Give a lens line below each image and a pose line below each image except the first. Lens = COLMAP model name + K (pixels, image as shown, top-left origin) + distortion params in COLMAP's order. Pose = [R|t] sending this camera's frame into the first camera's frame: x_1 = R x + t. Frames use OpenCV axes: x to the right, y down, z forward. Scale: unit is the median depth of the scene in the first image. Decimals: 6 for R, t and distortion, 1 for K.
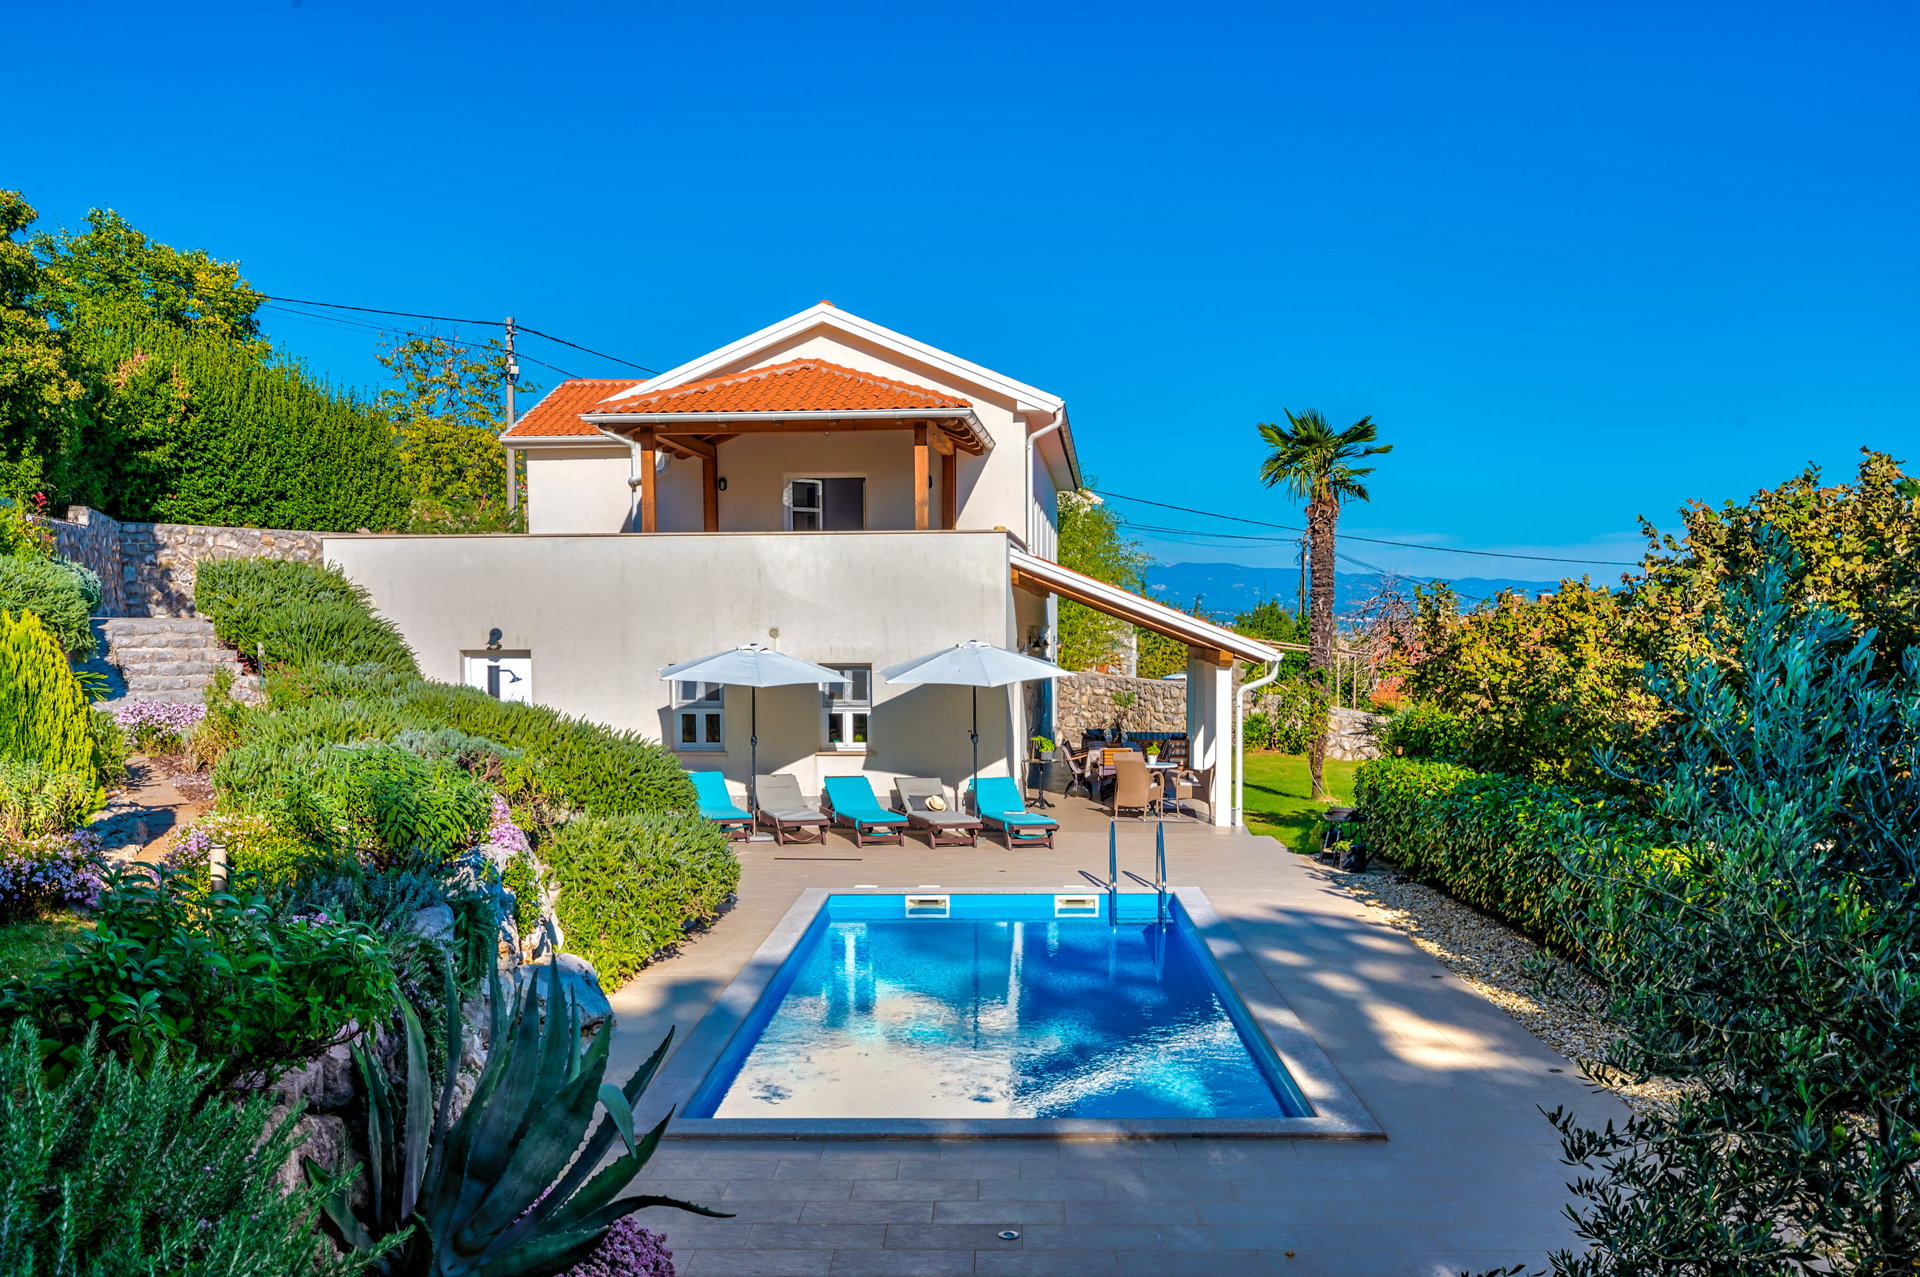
lens RADIAL K [[1704.8, 0, 963.7], [0, 1704.8, 755.9], [0, 0, 1]] dist [-0.004534, 0.004088]
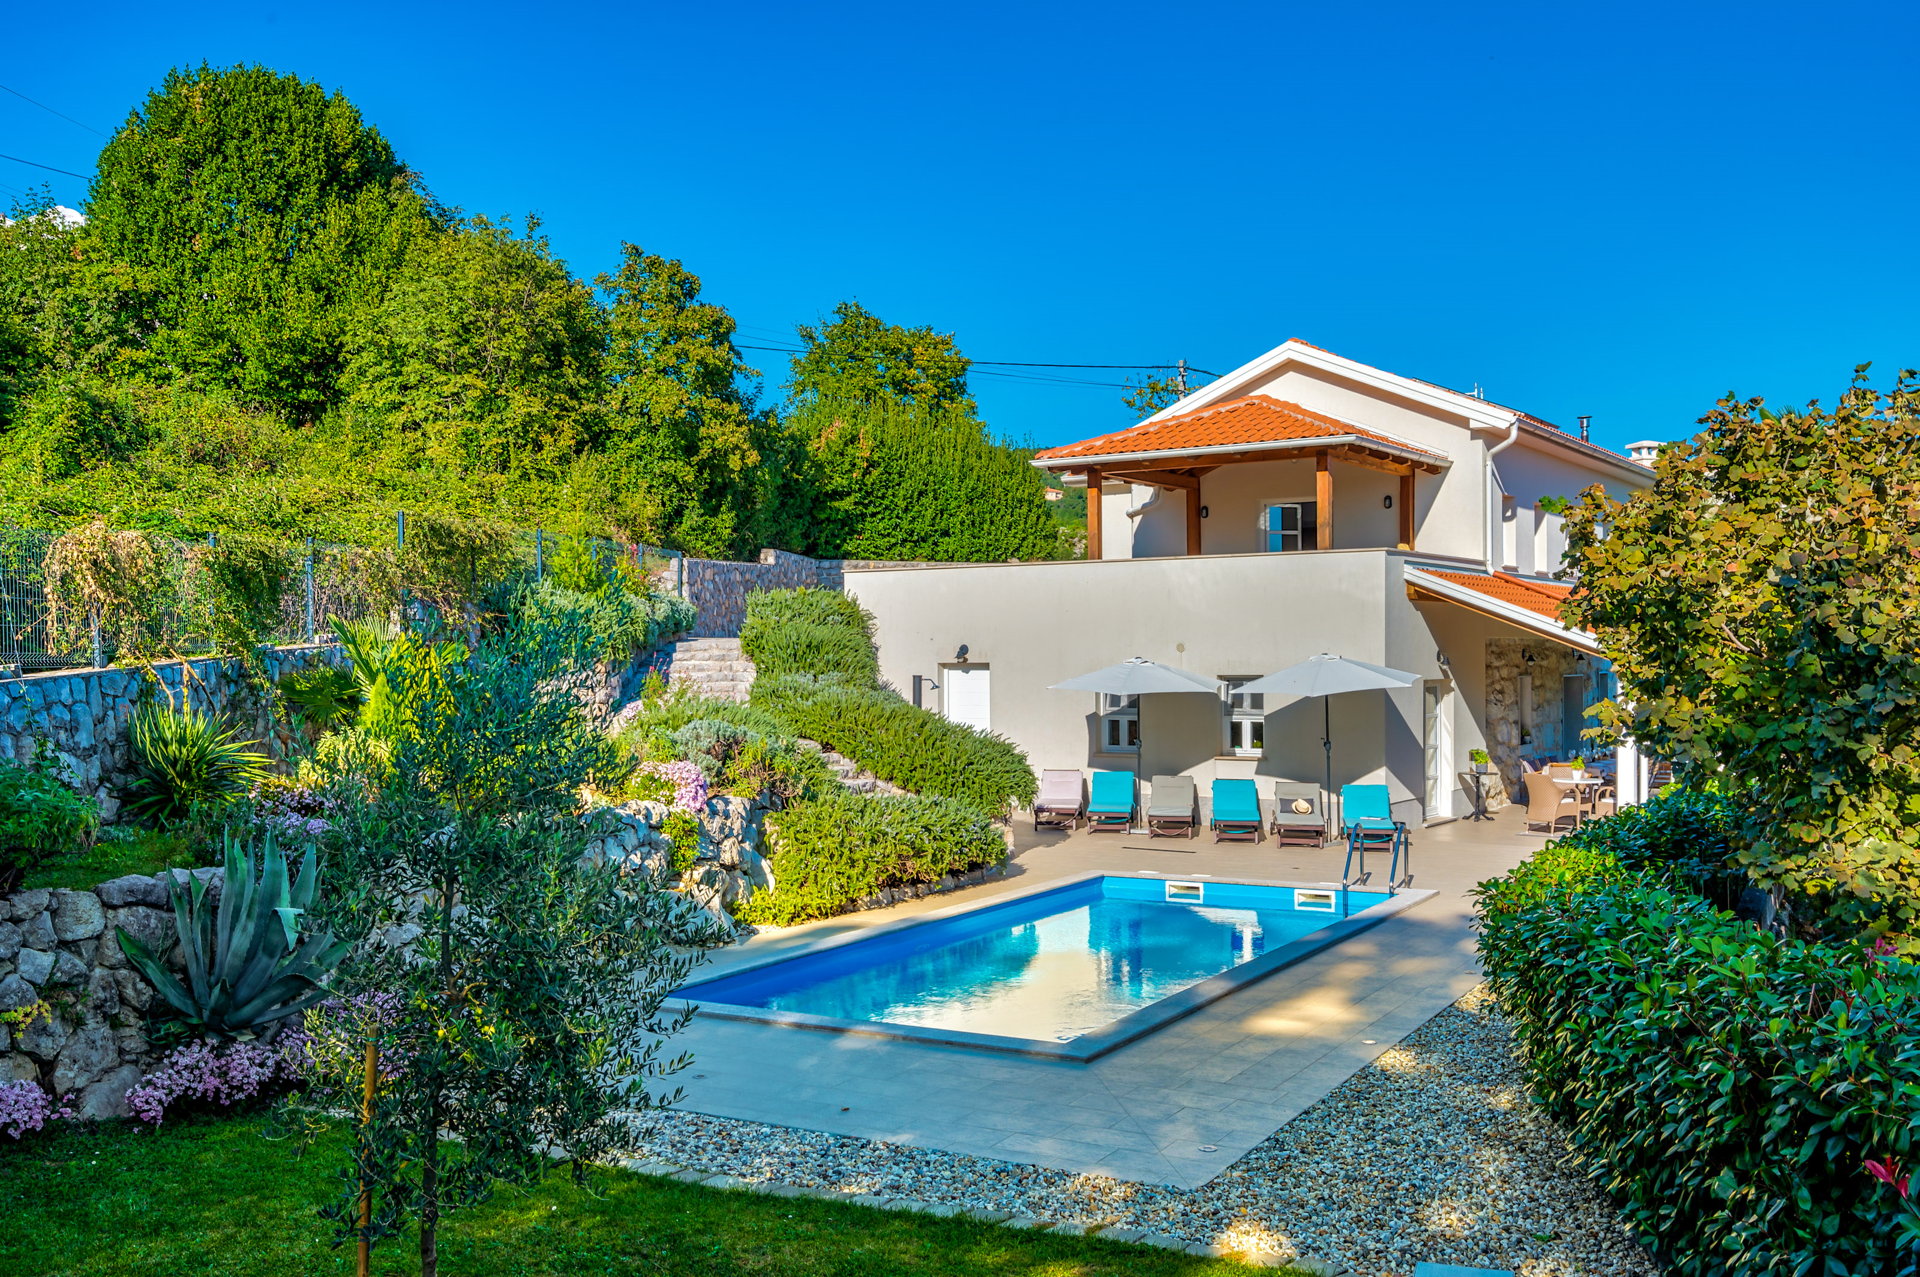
lens RADIAL K [[1735.5, 0, 956.1], [0, 1735.5, 683.2], [0, 0, 1]] dist [-0.002562, -0.001576]
pose [[0.875407, 0.005125, -0.483360, 0.302567], [-0.031106, 0.998469, -0.045749, 0.006824], [0.482385, 0.055084, 0.874225, -0.051265]]
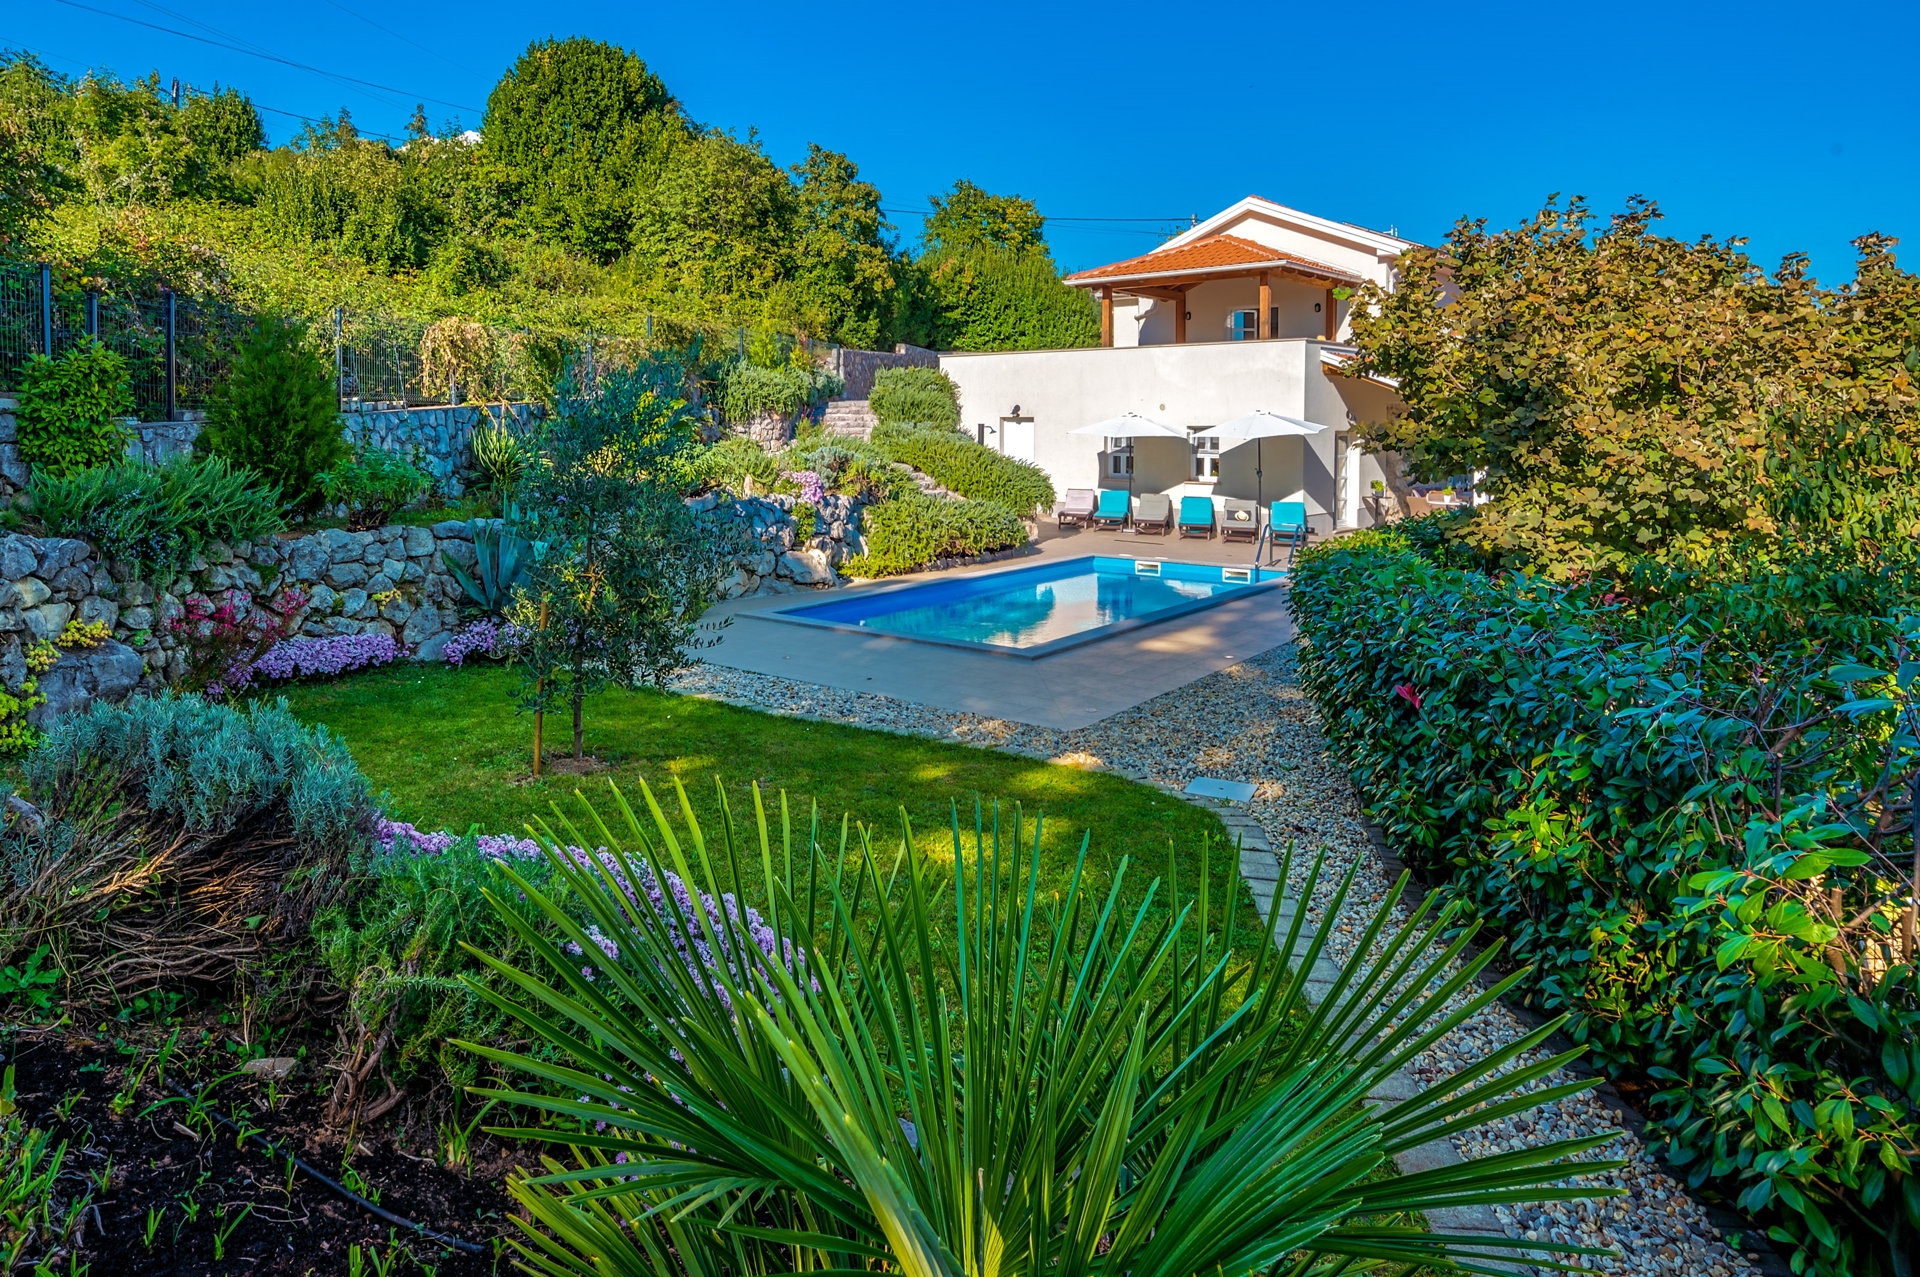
lens RADIAL K [[1177.2, 0, 859.8], [0, 1177.2, 452.1], [0, 0, 1]] dist [-0.001747, -0.000476]
pose [[0.784299, 0.021307, -0.620017, 0.355494], [-0.050846, 0.998255, -0.030014, 0.018842], [0.618296, 0.055065, 0.784014, -0.053289]]
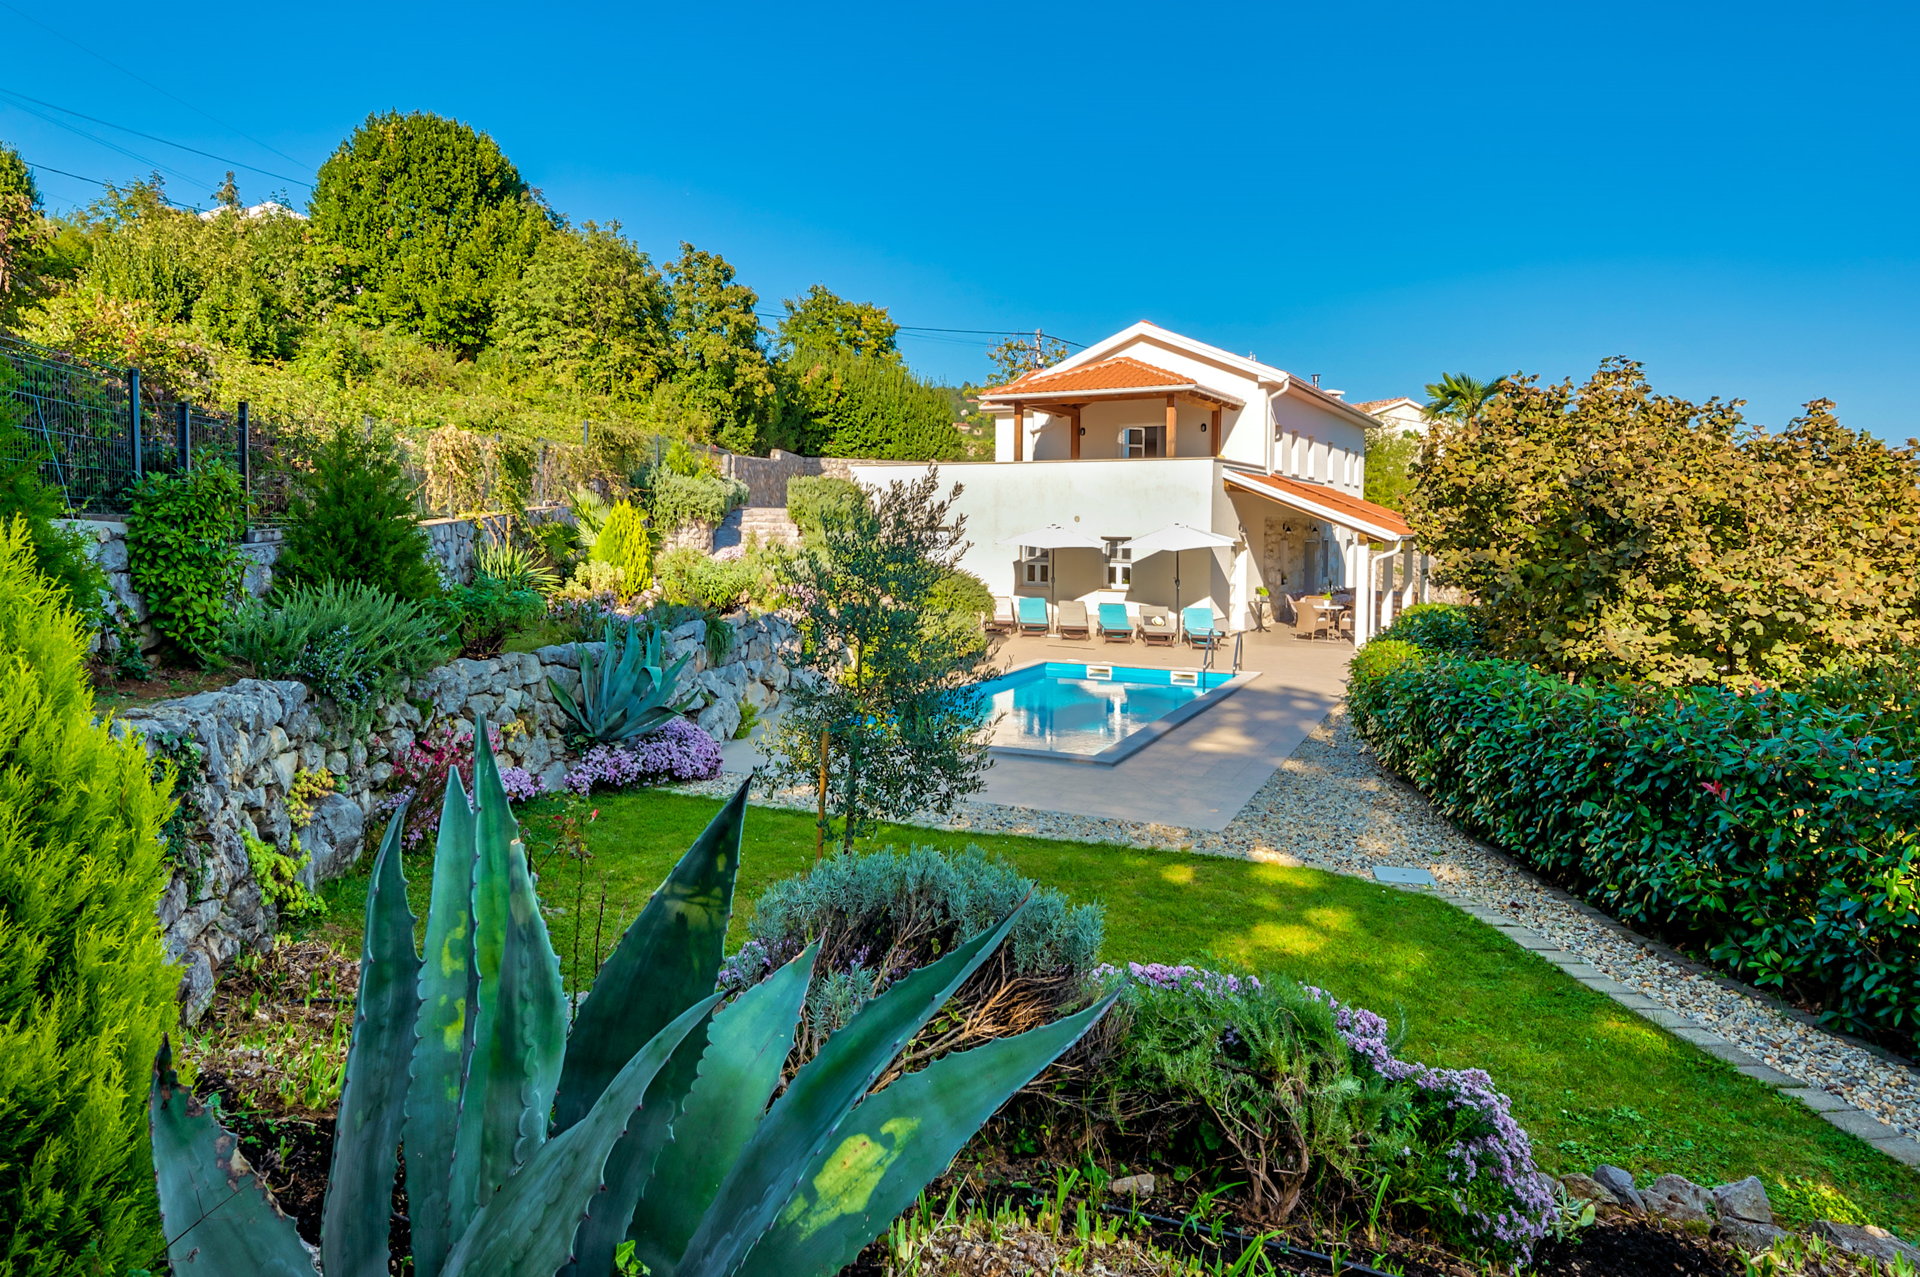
lens RADIAL K [[1177.8, 0, 913.1], [0, 1177.8, 571.3], [0, 0, 1]] dist [-0.000497, -0.000521]
pose [[0.902793, 0.028421, -0.429136, 0.248434], [-0.043013, 0.998778, -0.024341, 0.016603], [0.427919, 0.040433, 0.902912, -0.139869]]
